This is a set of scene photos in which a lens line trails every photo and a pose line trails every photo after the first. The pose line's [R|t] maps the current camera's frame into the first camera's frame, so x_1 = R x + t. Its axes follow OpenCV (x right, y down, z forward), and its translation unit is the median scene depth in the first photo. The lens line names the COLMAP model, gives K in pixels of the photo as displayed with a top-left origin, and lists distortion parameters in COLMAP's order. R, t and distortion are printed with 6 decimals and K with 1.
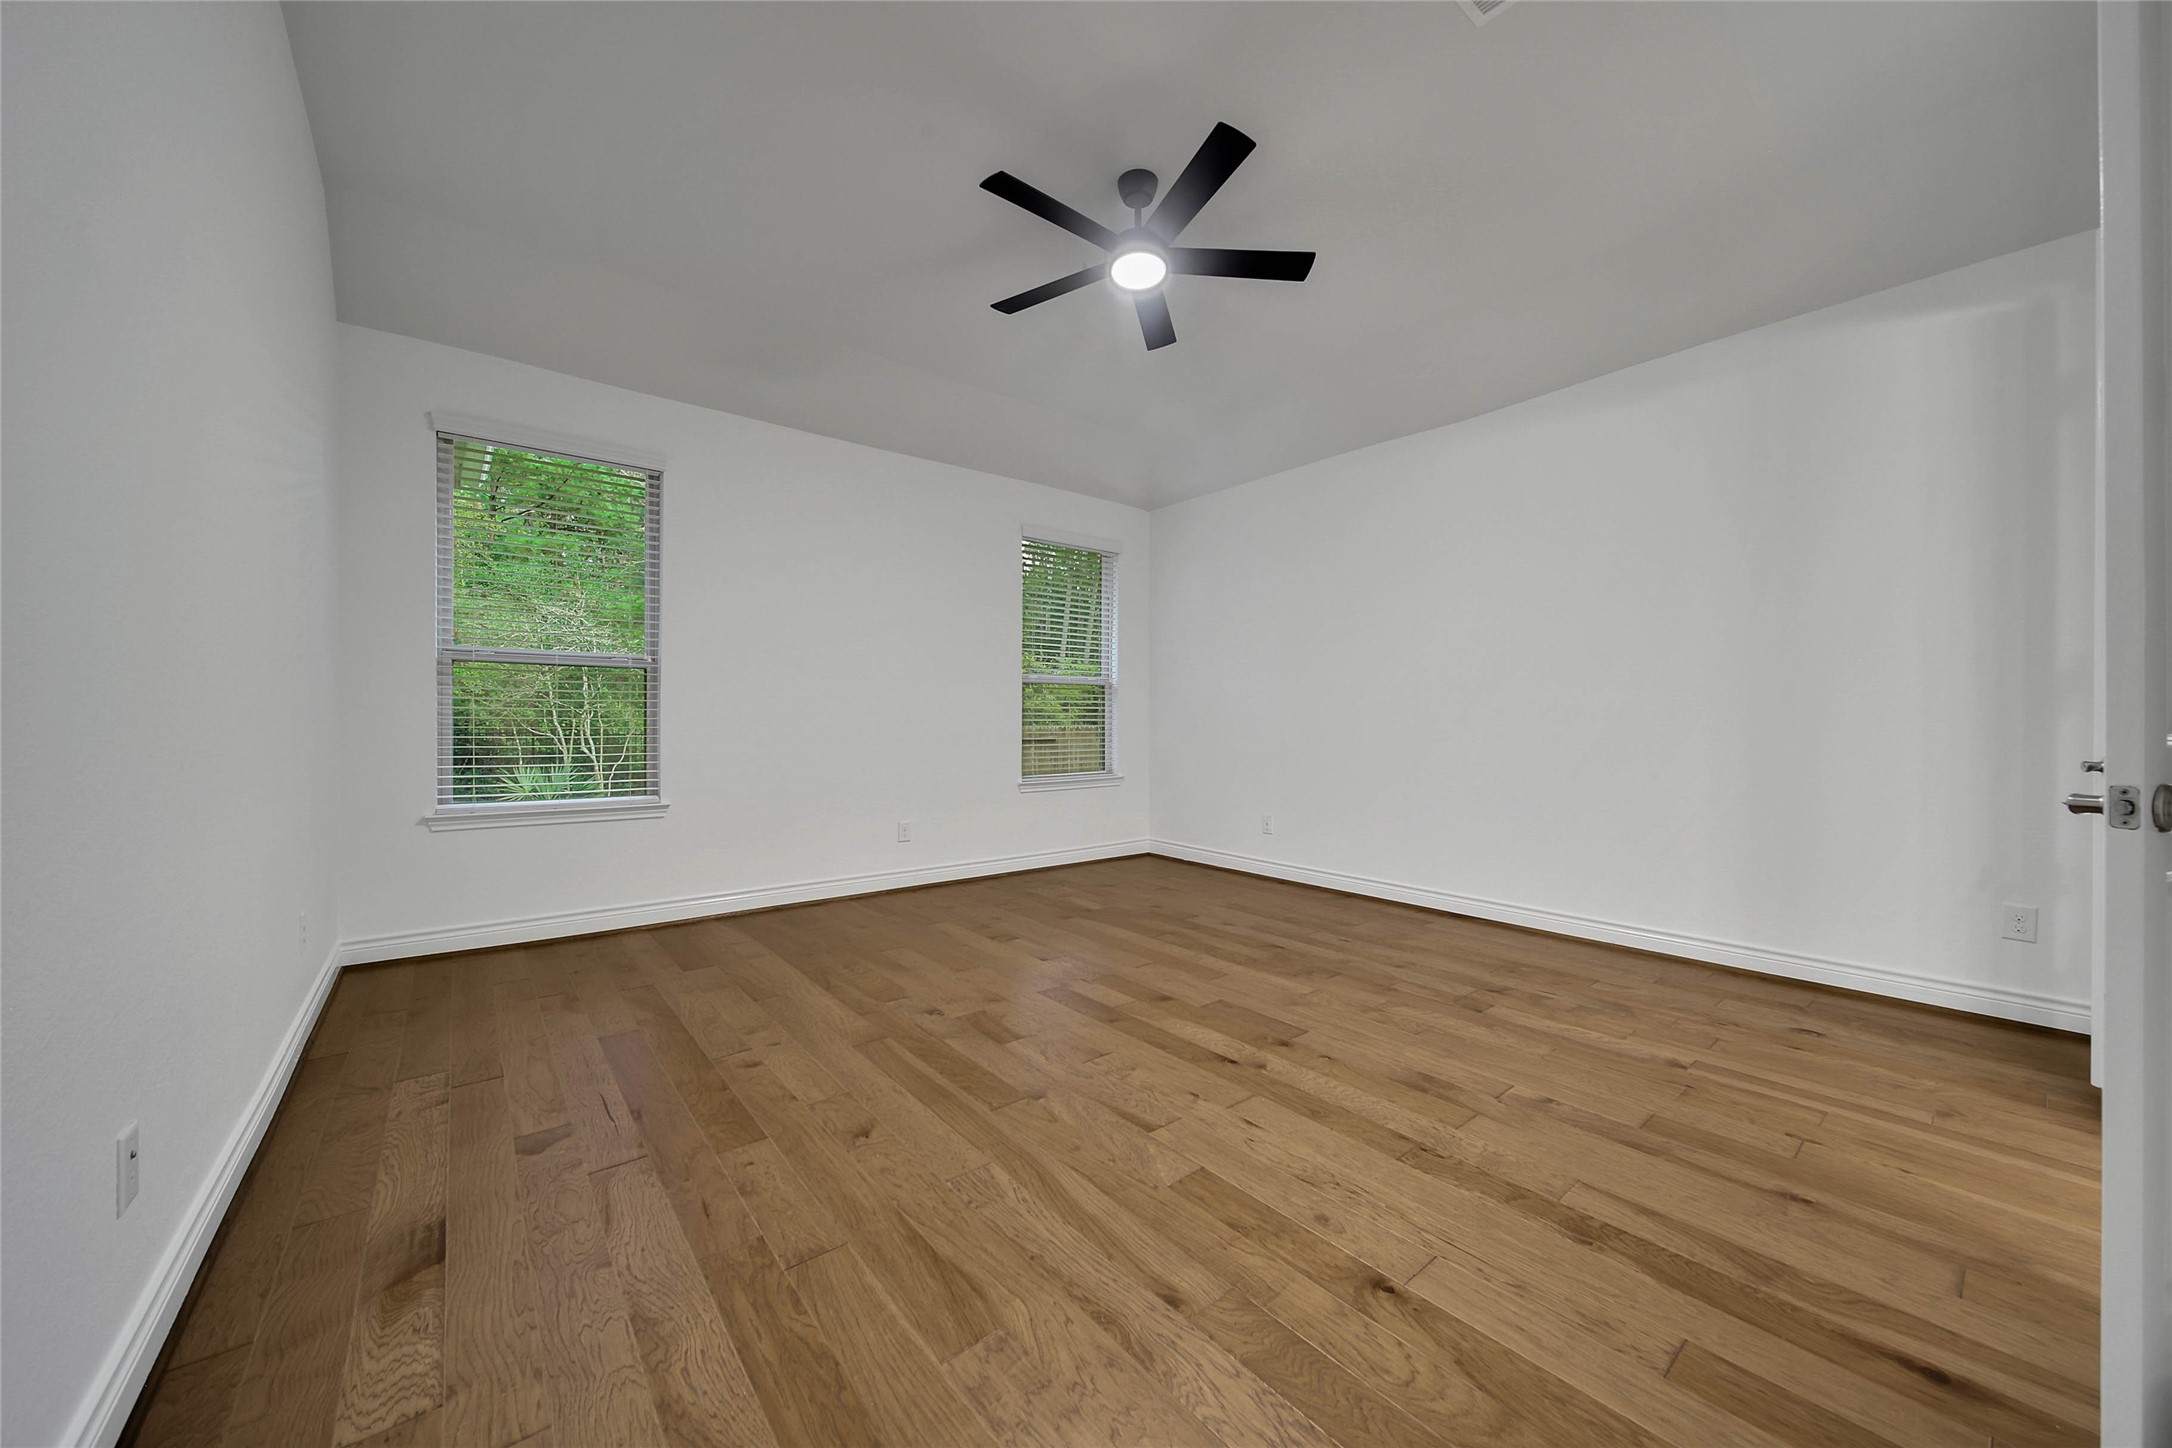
lens RADIAL K [[792.9, 0, 1076.8], [0, 792.9, 732.9], [0, 0, 1]] dist [-0.000818, -0.000259]
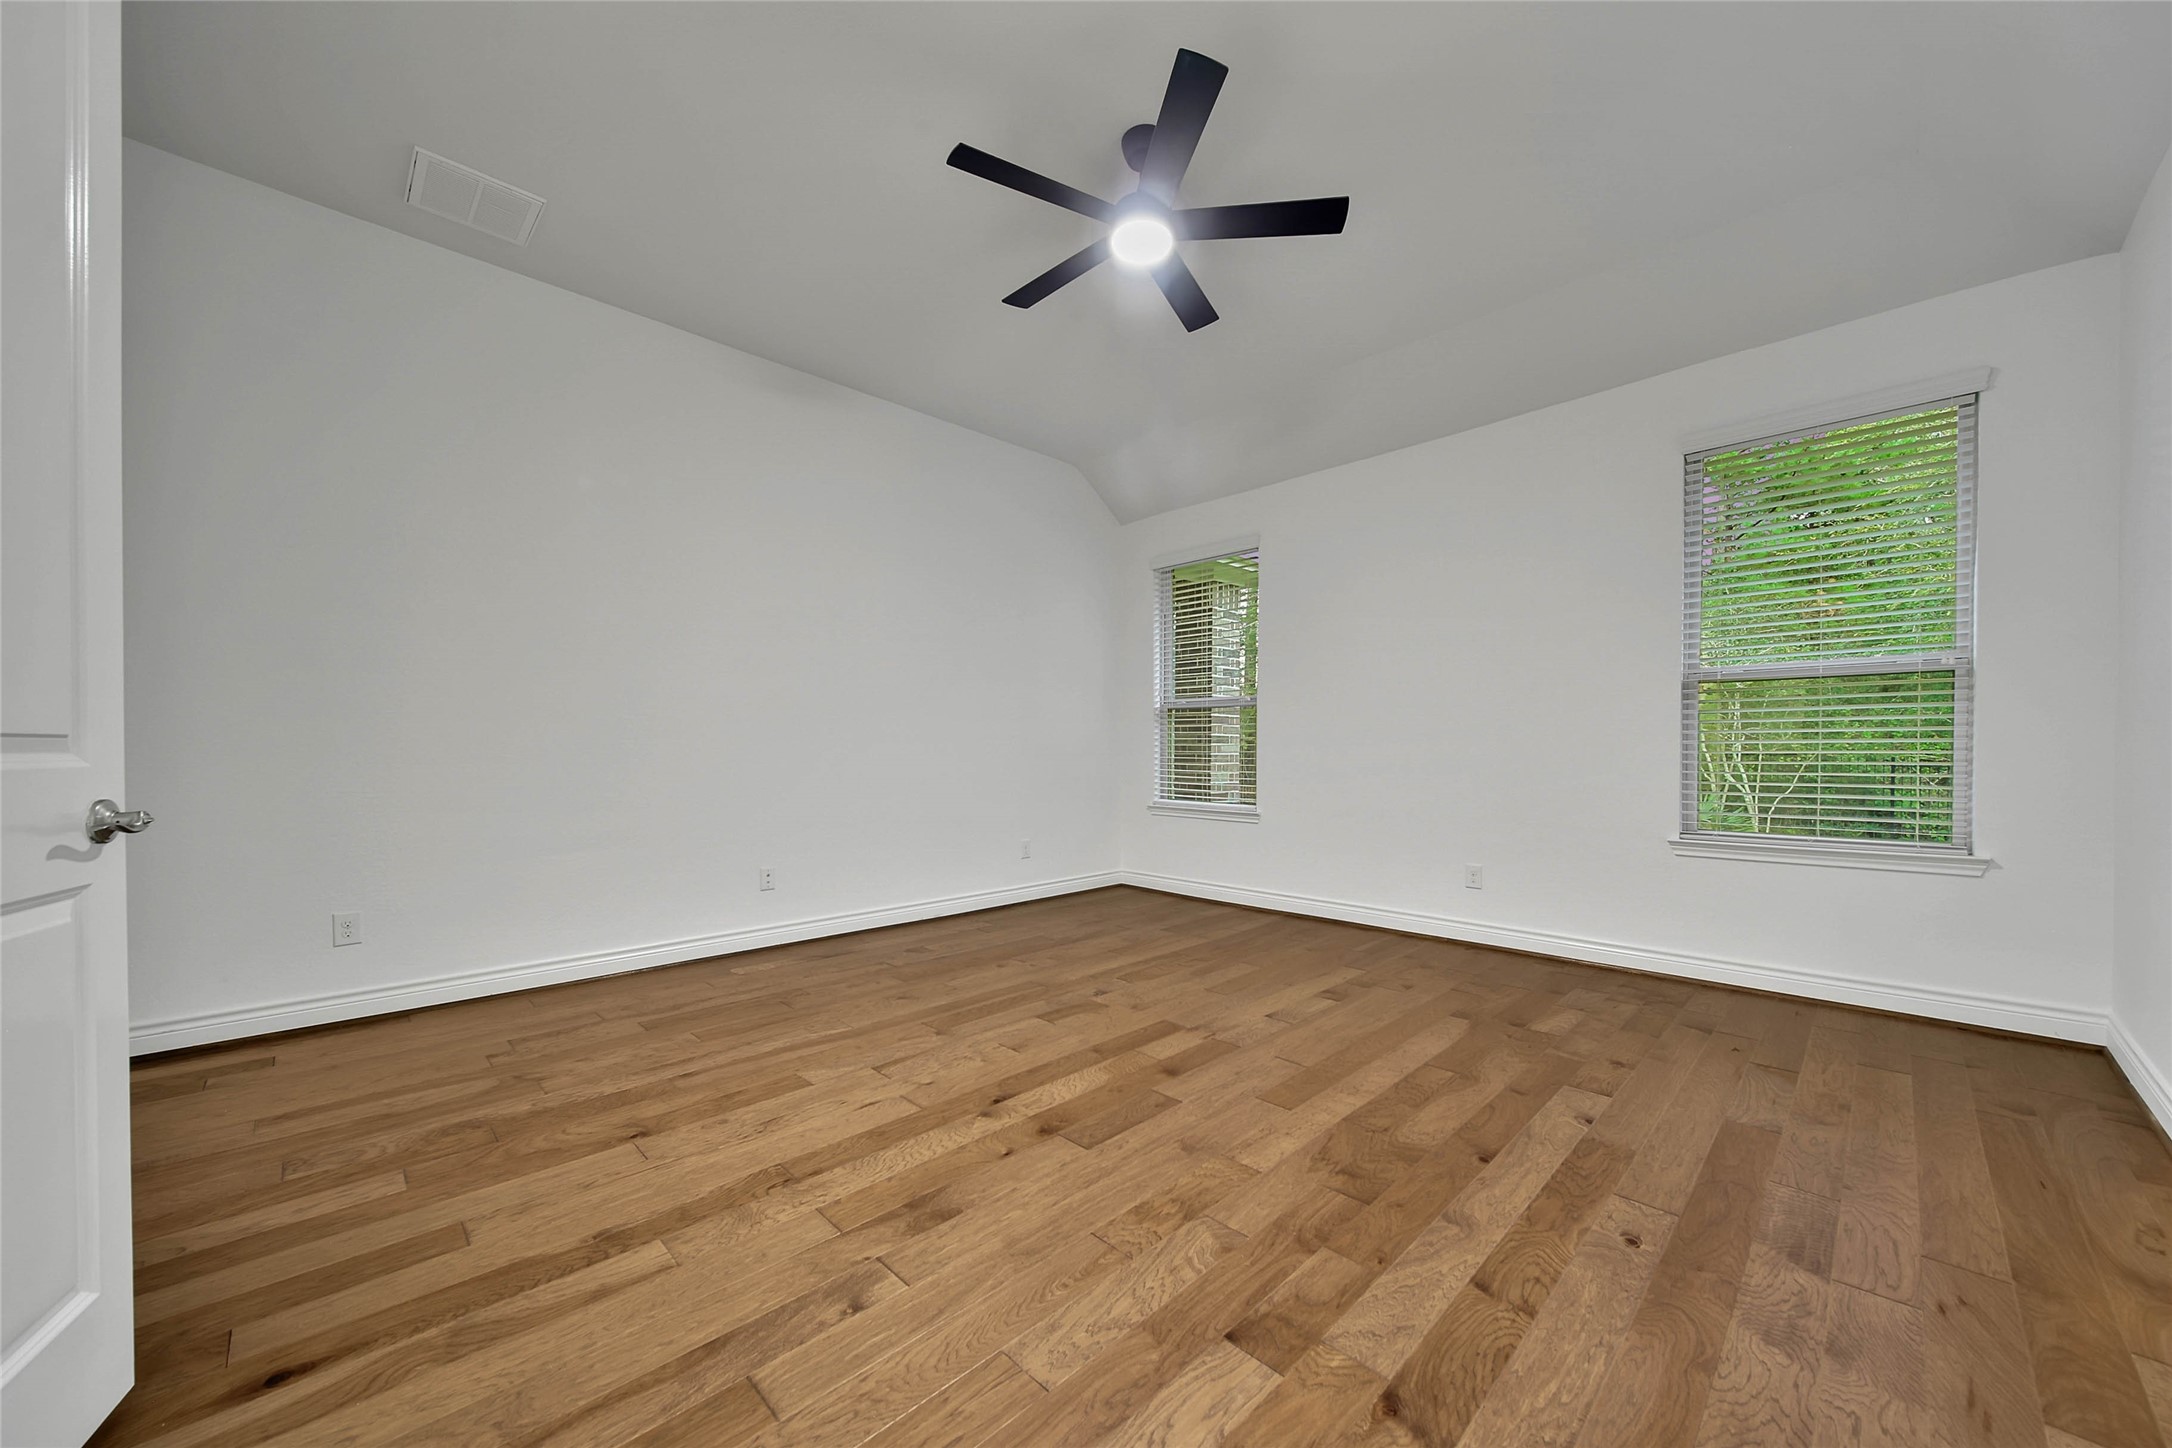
lens RADIAL K [[792.9, 0, 1076.8], [0, 792.9, 732.9], [0, 0, 1]] dist [-0.000818, -0.000259]
pose [[0.087173, -0.020317, -0.995986, 1.237177], [-0.012999, 0.999684, -0.021530, -0.005008], [0.996108, 0.014824, 0.086882, 1.078314]]
